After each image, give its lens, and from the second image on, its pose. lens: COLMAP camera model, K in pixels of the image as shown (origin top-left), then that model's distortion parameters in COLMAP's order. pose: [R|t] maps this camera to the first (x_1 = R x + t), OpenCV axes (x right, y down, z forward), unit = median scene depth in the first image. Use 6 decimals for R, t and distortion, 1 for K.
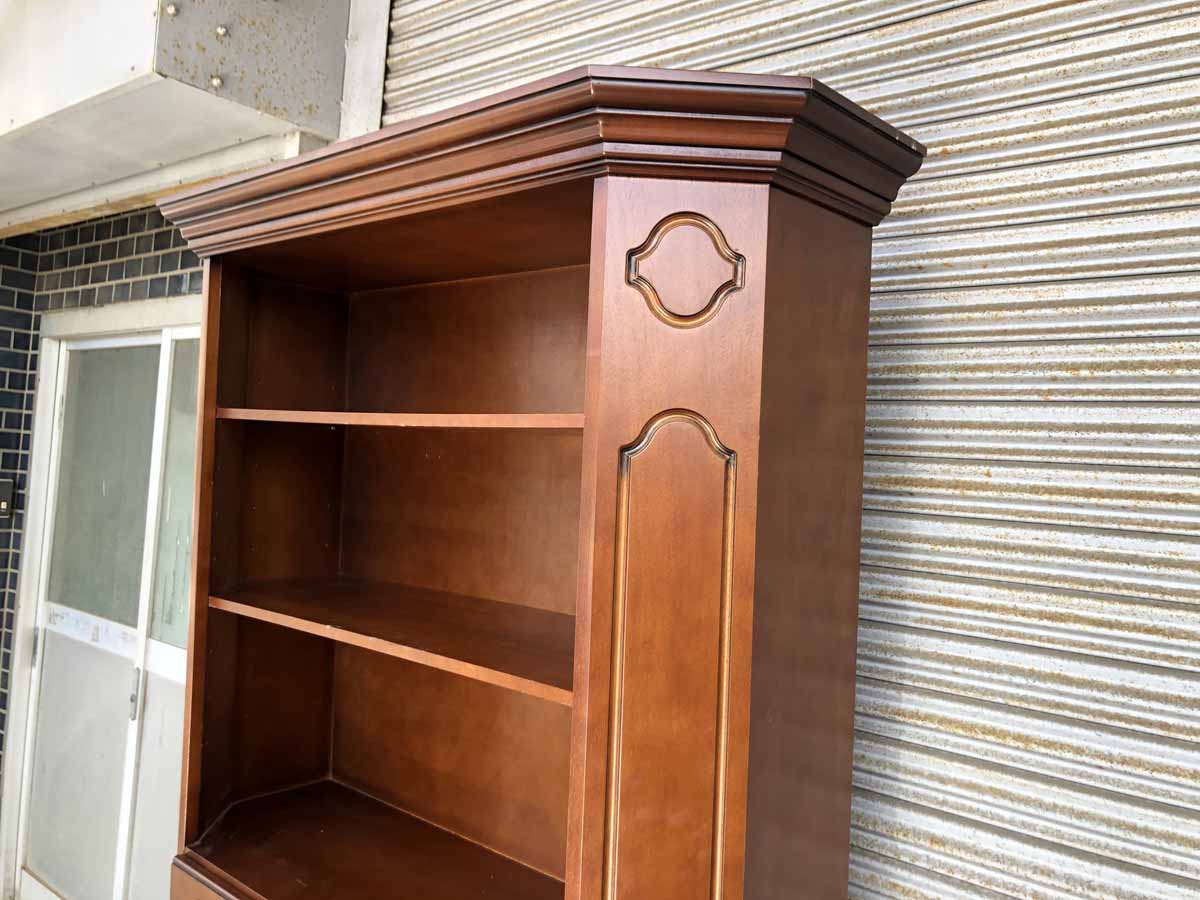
lens RADIAL K [[987.5, 0, 593.4], [0, 987.5, 450.0], [0, 0, 1]] dist [0.014949, 0.002407]
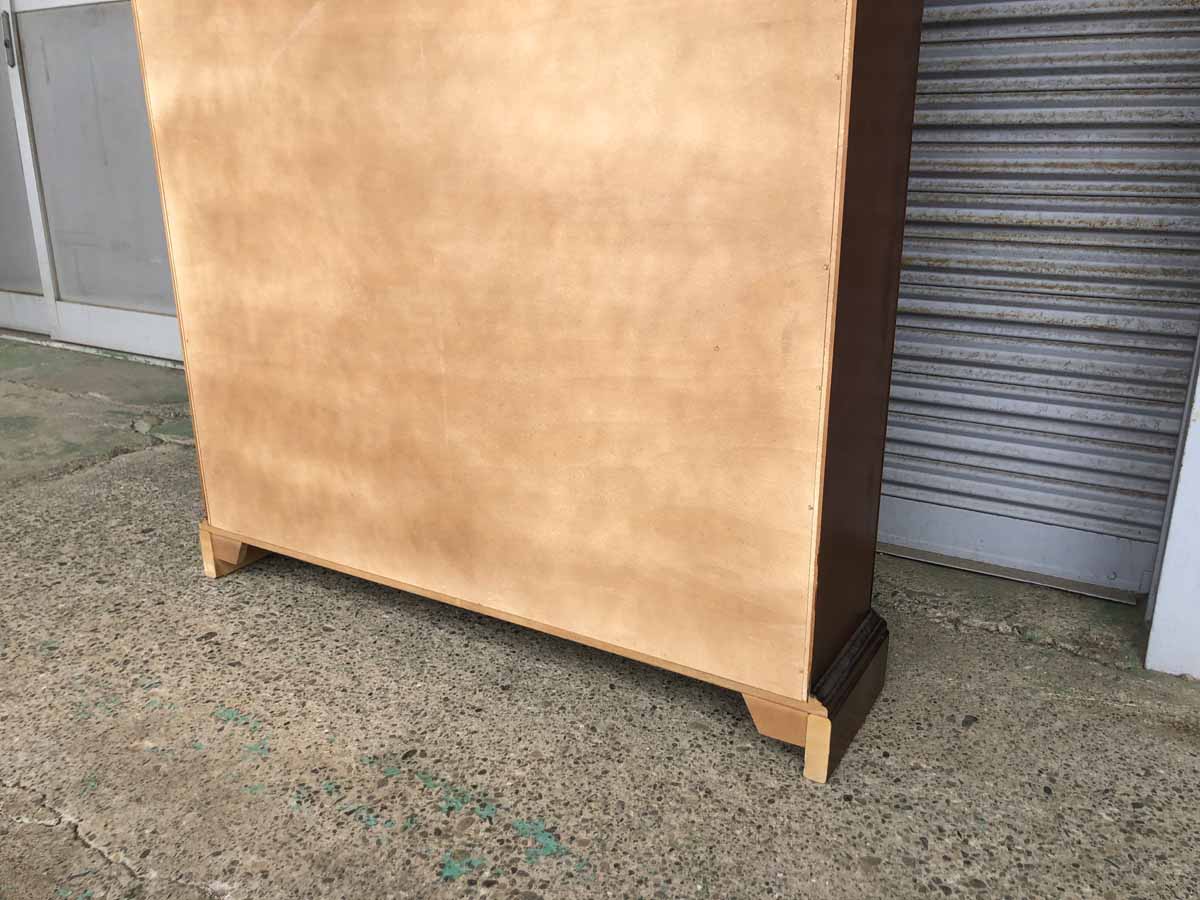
lens RADIAL K [[987.5, 0, 596.9], [0, 987.5, 441.6], [0, 0, 1]] dist [0.014949, 0.002407]
pose [[0.984749, -0.107213, 0.137019, -0.061094], [0.056952, 0.942817, 0.328409, 0.302759], [-0.164394, -0.315597, 0.934544, -0.126873]]
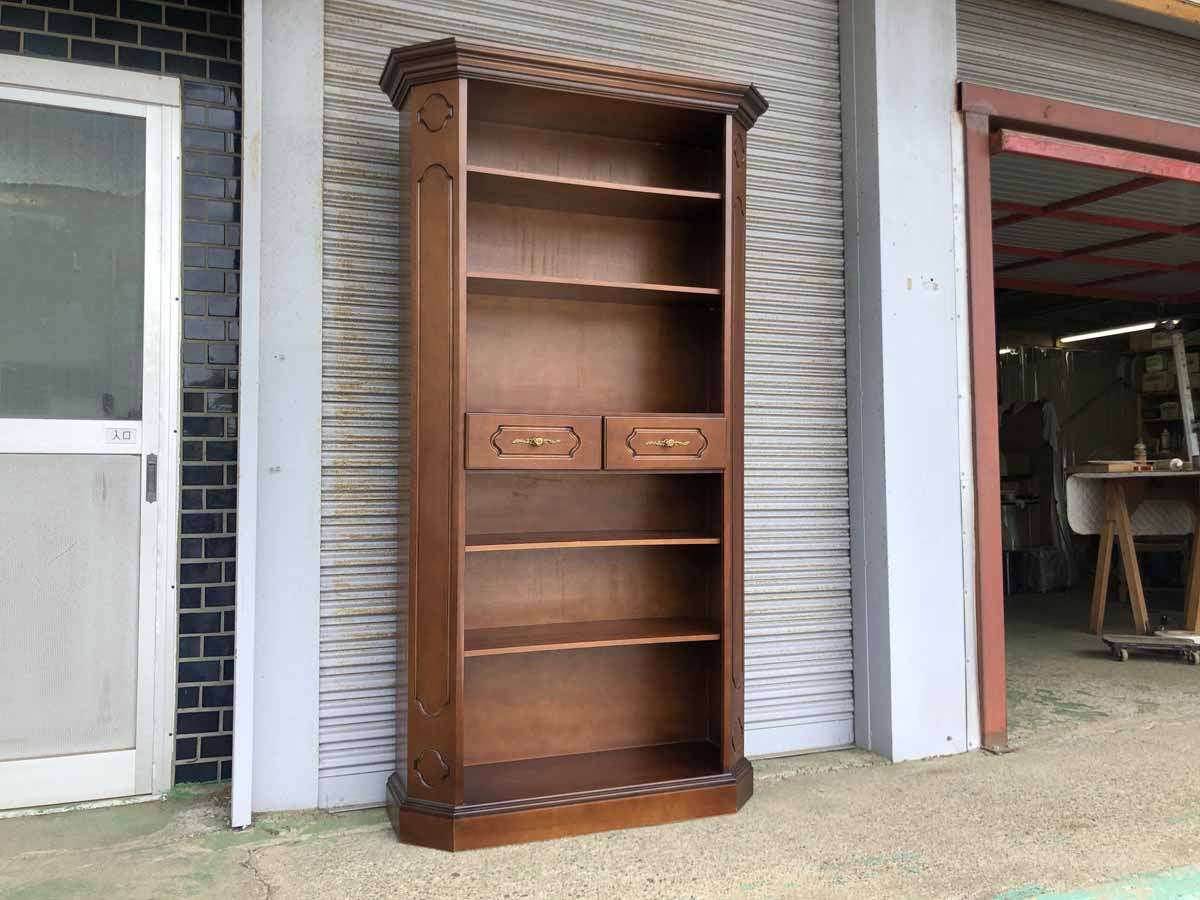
lens RADIAL K [[987.5, 0, 599.8], [0, 987.5, 443.3], [0, 0, 1]] dist [0.014949, 0.002407]
pose [[0.469611, -0.025130, 0.882516, -0.812047], [0.014273, 0.999680, 0.020871, 0.187181], [-0.882758, 0.002795, 0.469819, -0.024073]]
